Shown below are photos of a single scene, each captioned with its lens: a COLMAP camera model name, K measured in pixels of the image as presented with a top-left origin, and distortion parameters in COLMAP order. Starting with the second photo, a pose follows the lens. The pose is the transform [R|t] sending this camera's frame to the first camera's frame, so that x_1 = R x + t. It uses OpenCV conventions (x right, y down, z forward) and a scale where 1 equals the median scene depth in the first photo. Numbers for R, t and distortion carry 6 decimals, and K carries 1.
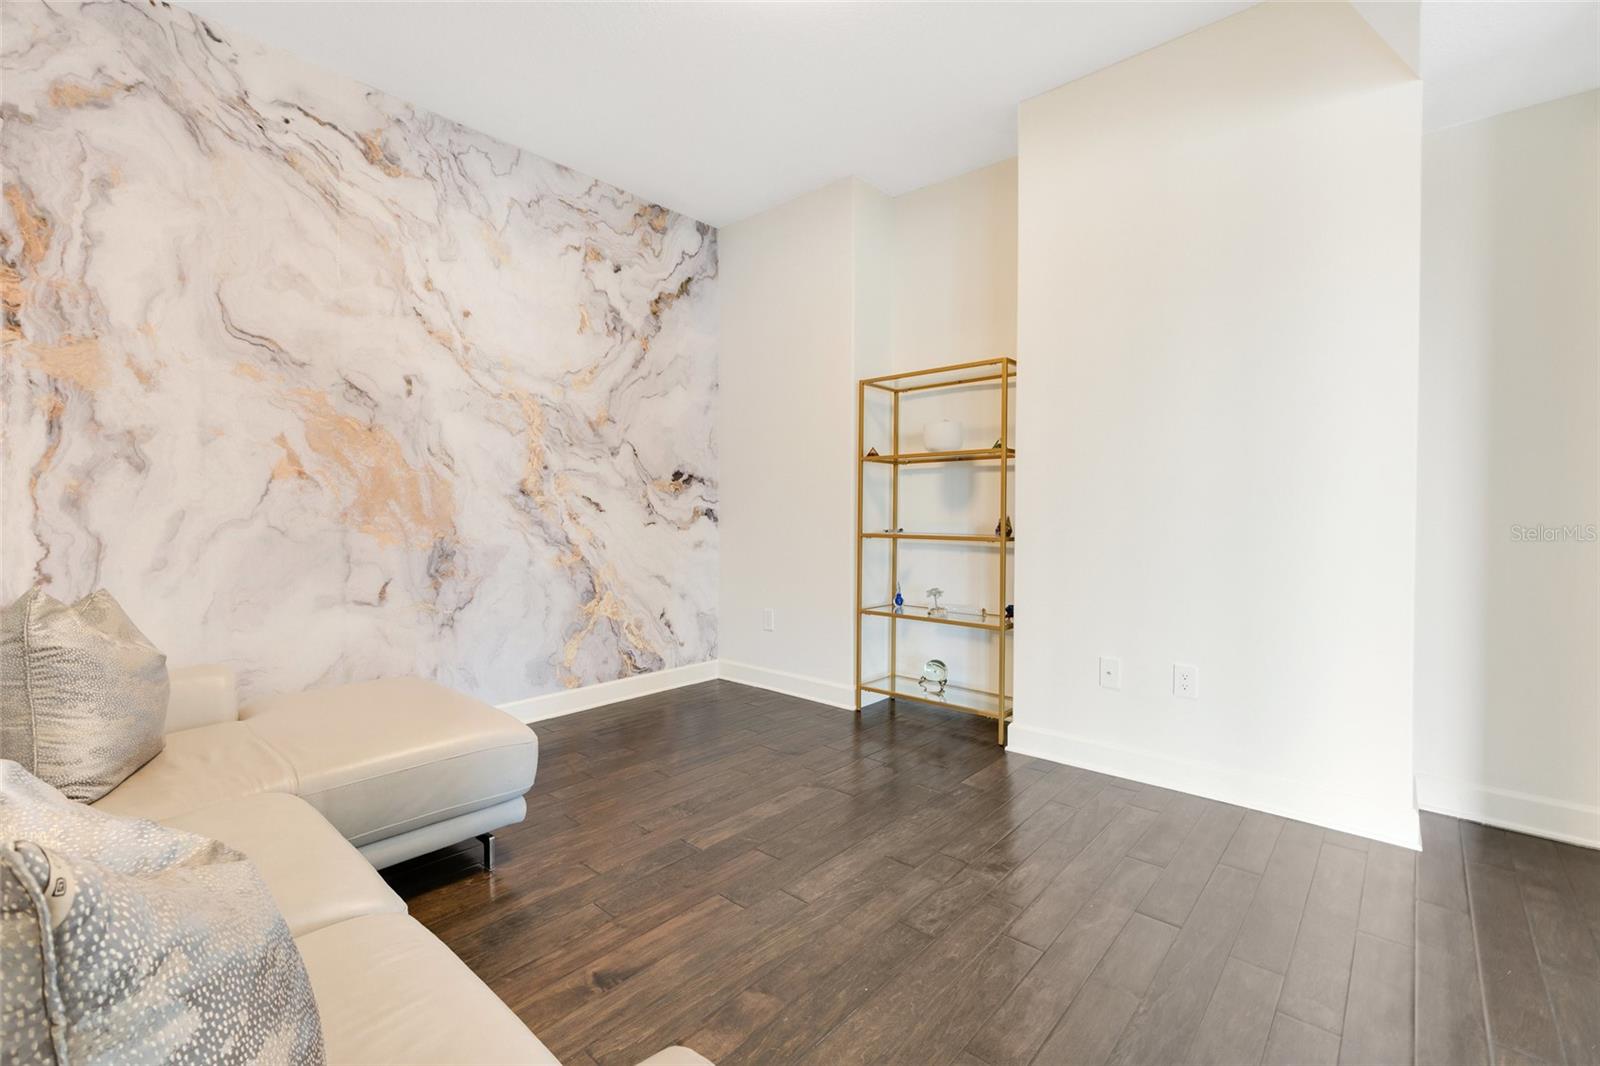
lens RADIAL K [[688.0, 0, 797.2], [0, 688.0, 546.5], [0, 0, 1]] dist [0.018108, -0.006290]
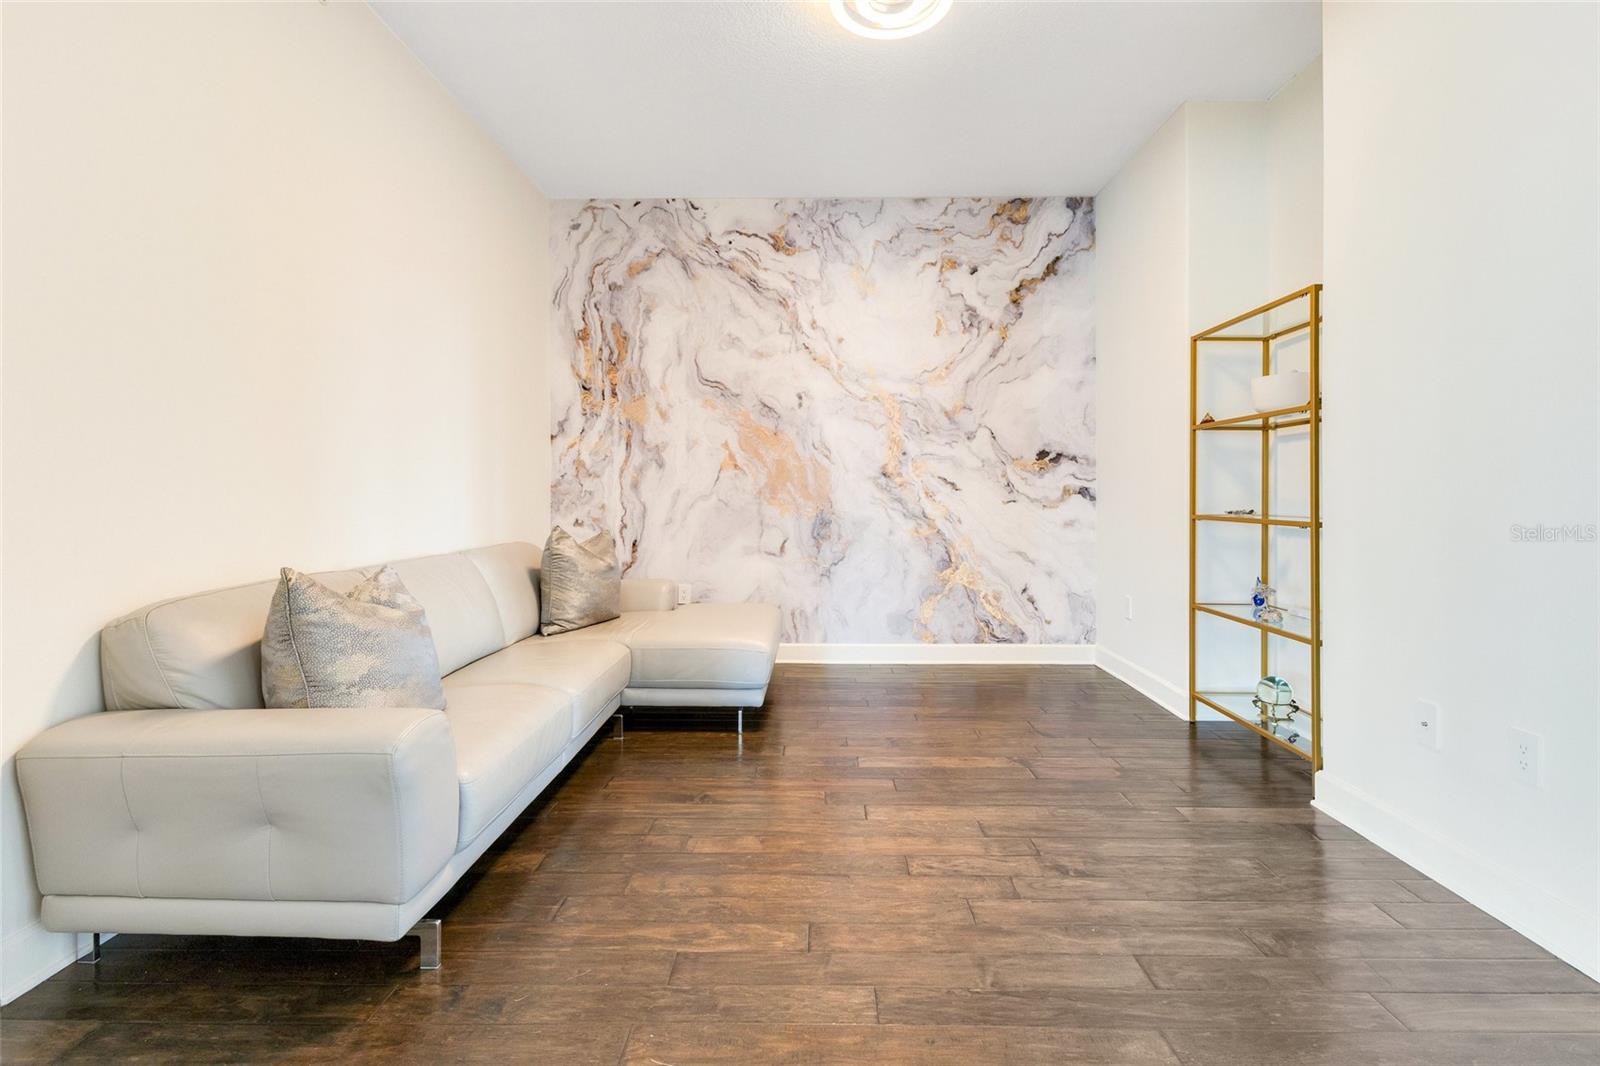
lens RADIAL K [[701.5, 0, 798.6], [0, 701.5, 527.5], [0, 0, 1]] dist [0.006626, 0.000426]
pose [[0.660912, 0.037352, -0.749533, 0.474697], [-0.037356, 0.999160, 0.016853, 0.000309], [0.749533, 0.016862, 0.661752, 0.061326]]
